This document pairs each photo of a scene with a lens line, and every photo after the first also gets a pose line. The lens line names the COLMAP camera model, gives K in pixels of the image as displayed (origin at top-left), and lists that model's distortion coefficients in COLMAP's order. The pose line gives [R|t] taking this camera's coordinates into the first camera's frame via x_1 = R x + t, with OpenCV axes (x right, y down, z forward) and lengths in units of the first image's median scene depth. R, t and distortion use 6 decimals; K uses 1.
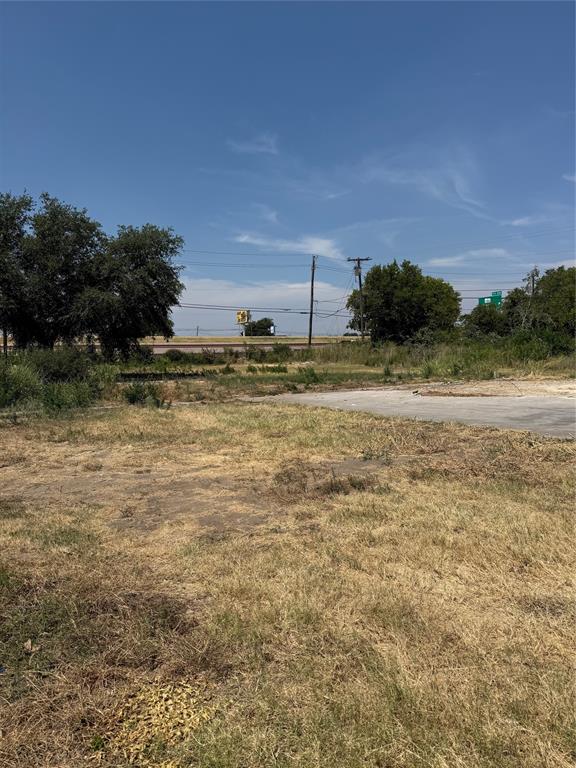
lens RADIAL K [[532.3, 0, 288.0], [0, 532.3, 384.0], [0, 0, 1]] dist [0.040464, -0.000171]
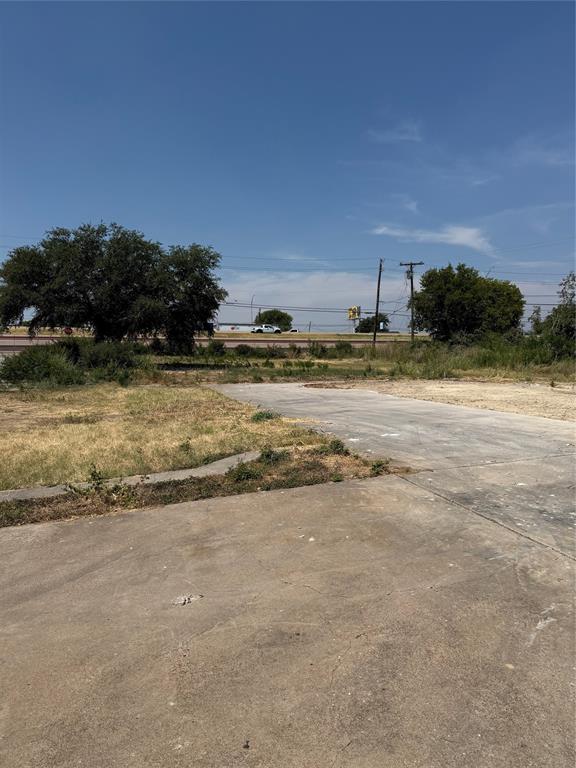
lens RADIAL K [[532.3, 0, 290.2], [0, 532.3, 384.0], [0, 0, 1]] dist [0.161739, -0.285204]
pose [[0.969984, 0.046616, -0.238658, 0.161090], [-0.043890, 0.998896, 0.016728, -0.001848], [0.239175, -0.005751, 0.970960, -0.098119]]
